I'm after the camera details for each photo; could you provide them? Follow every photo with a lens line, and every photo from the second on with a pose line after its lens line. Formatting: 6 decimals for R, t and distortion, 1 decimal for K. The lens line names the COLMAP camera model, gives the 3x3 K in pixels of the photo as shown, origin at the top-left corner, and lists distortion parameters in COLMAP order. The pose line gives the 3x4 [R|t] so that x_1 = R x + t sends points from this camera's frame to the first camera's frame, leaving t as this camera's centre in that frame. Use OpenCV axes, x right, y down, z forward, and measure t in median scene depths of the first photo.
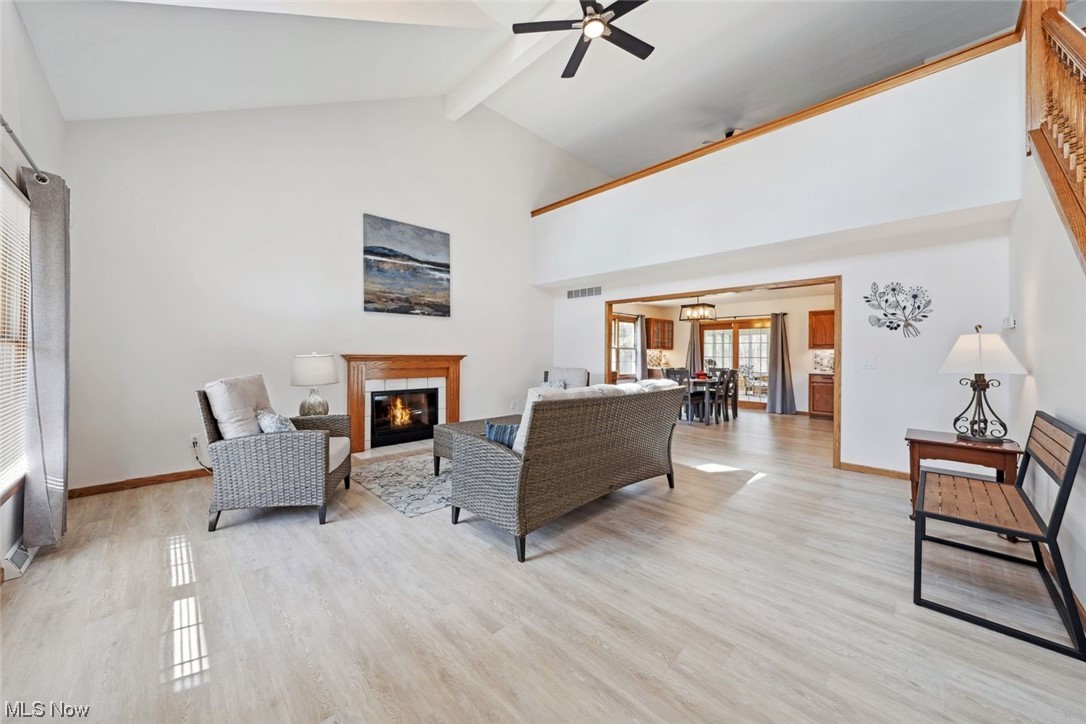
lens RADIAL K [[376.1, 0, 539.6], [0, 376.1, 349.0], [0, 0, 1]] dist [-0.005089, 0.000050]
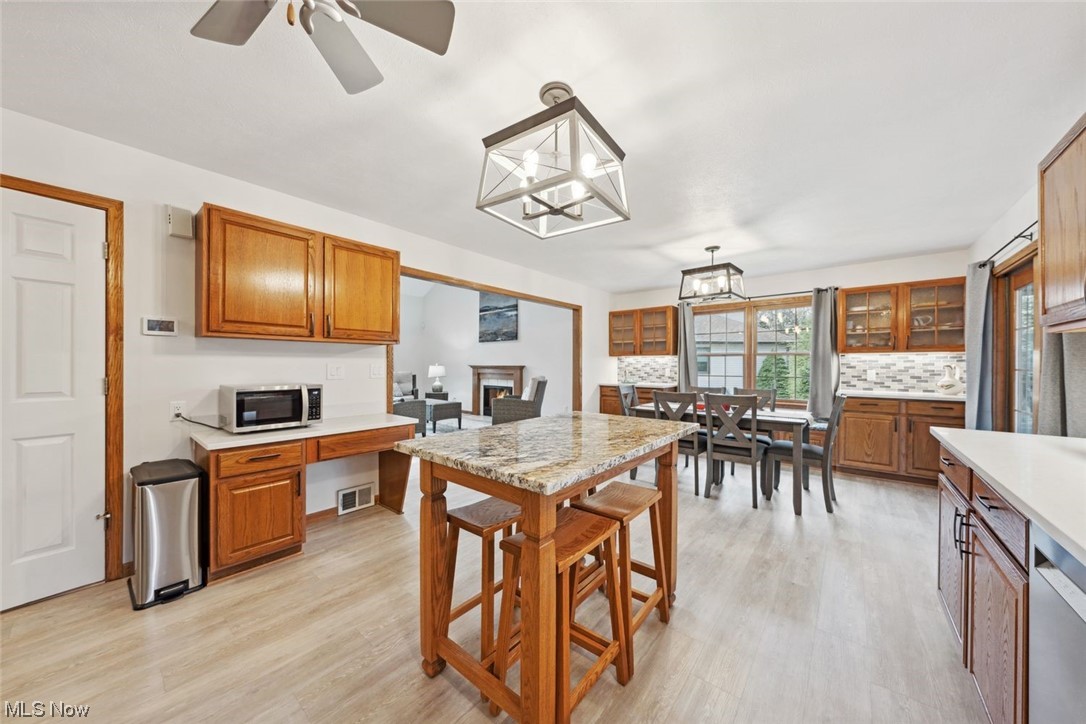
lens RADIAL K [[376.1, 0, 538.9], [0, 376.1, 359.2], [0, 0, 1]] dist [-0.005089, 0.000050]
pose [[0.118176, -0.031630, -0.992489, 1.336700], [0.002581, 0.999499, -0.031546, 0.041546], [0.992989, 0.001166, 0.118199, 0.981756]]
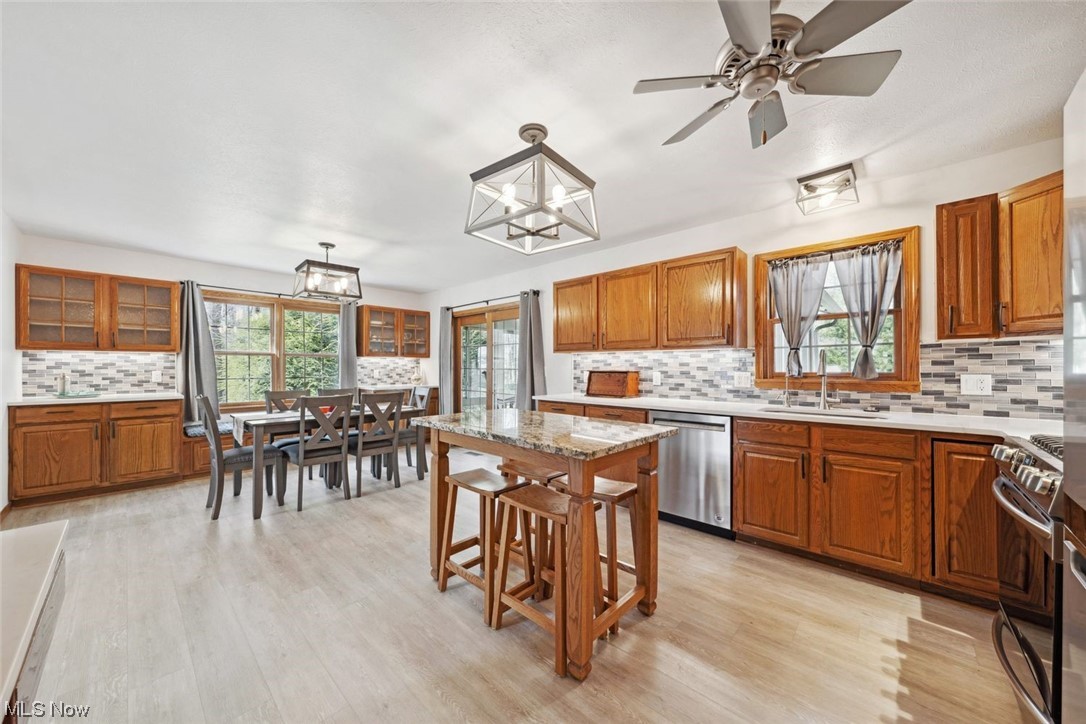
lens RADIAL K [[382.9, 0, 540.9], [0, 382.9, 364.2], [0, 0, 1]] dist [0.001689, 0.000167]
pose [[0.997567, -0.015021, 0.068071, 0.978185], [0.015174, 0.999883, -0.001741, 0.033868], [-0.068037, 0.002770, 0.997679, 0.632297]]
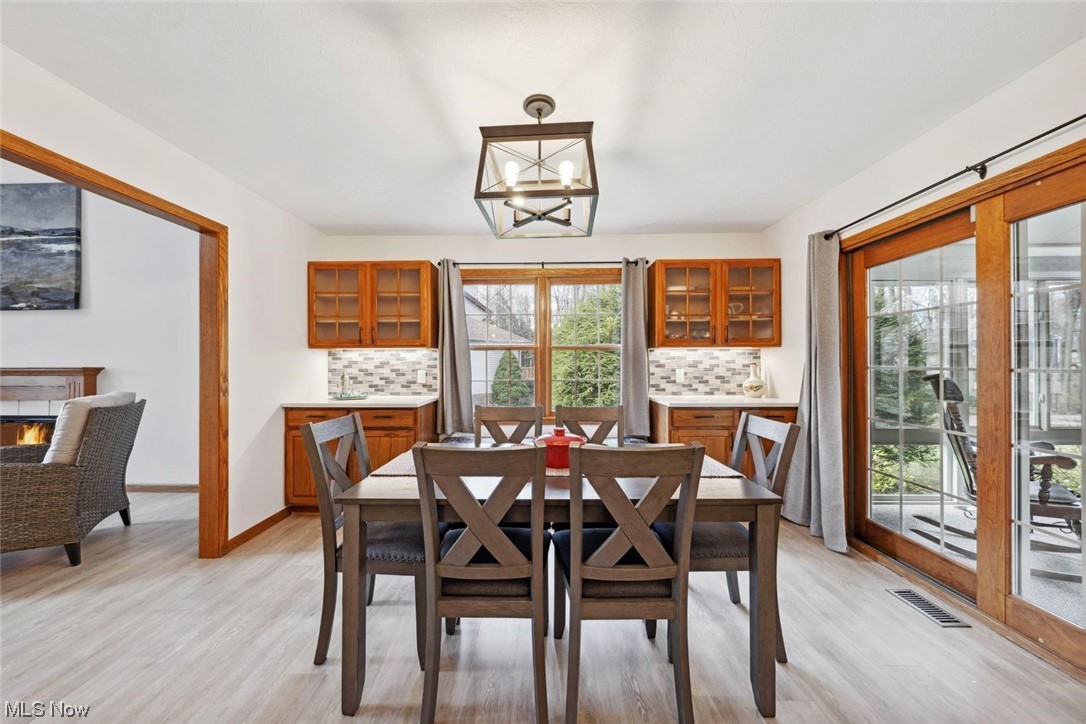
lens RADIAL K [[376.1, 0, 539.1], [0, 376.1, 363.7], [0, 0, 1]] dist [-0.005089, 0.000050]
pose [[0.716582, -0.020135, -0.697213, 0.846337], [0.017725, 0.999786, -0.010656, 0.033473], [0.697278, -0.004722, 0.716785, 1.179259]]
